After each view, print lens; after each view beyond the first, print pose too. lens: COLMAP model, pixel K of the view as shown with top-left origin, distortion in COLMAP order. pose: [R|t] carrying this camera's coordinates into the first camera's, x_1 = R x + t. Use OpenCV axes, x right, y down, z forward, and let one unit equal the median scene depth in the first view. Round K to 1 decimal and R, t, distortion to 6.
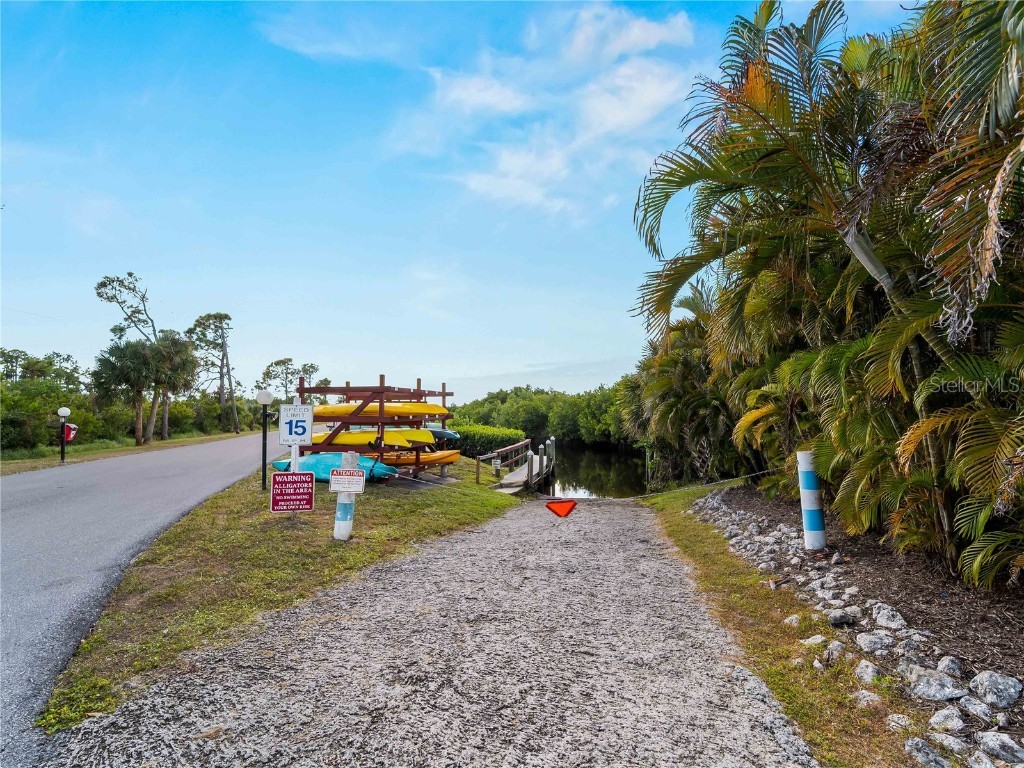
lens RADIAL K [[463.1, 0, 513.0], [0, 463.1, 391.4], [0, 0, 1]] dist [-0.000381, -0.000042]
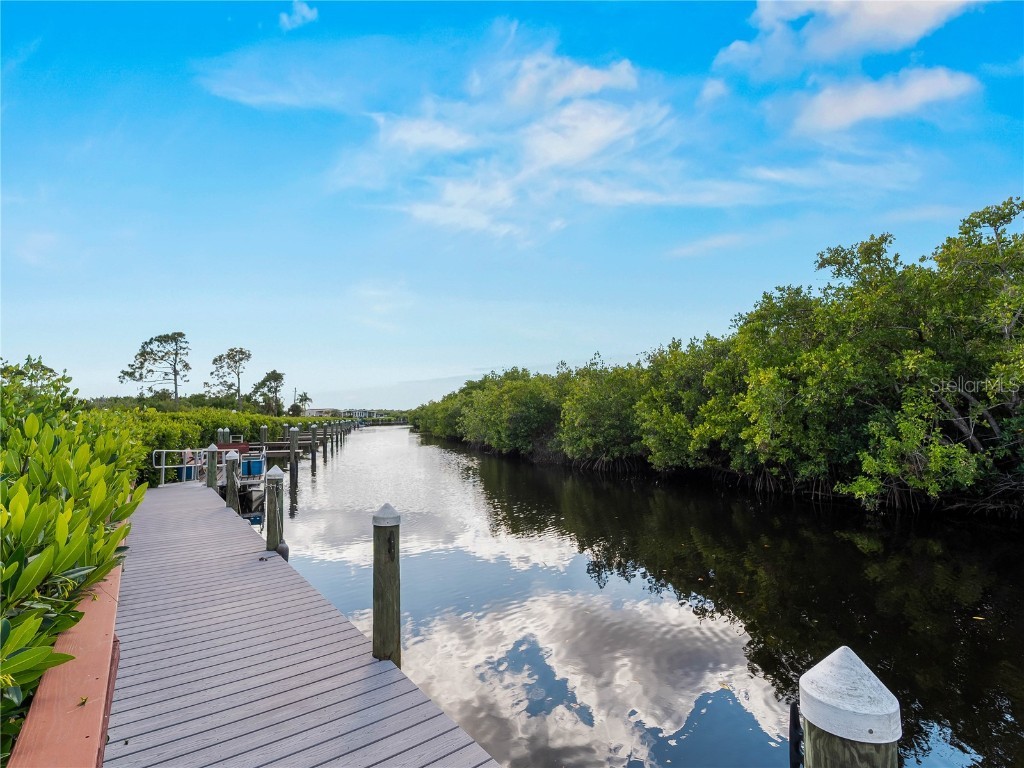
lens RADIAL K [[463.1, 0, 513.0], [0, 463.1, 391.4], [0, 0, 1]] dist [-0.000381, -0.000042]
pose [[0.999986, -0.003512, -0.004040, 0.028926], [0.003483, 0.999968, -0.007179, 0.039773], [0.004065, 0.007165, 0.999966, 0.533121]]
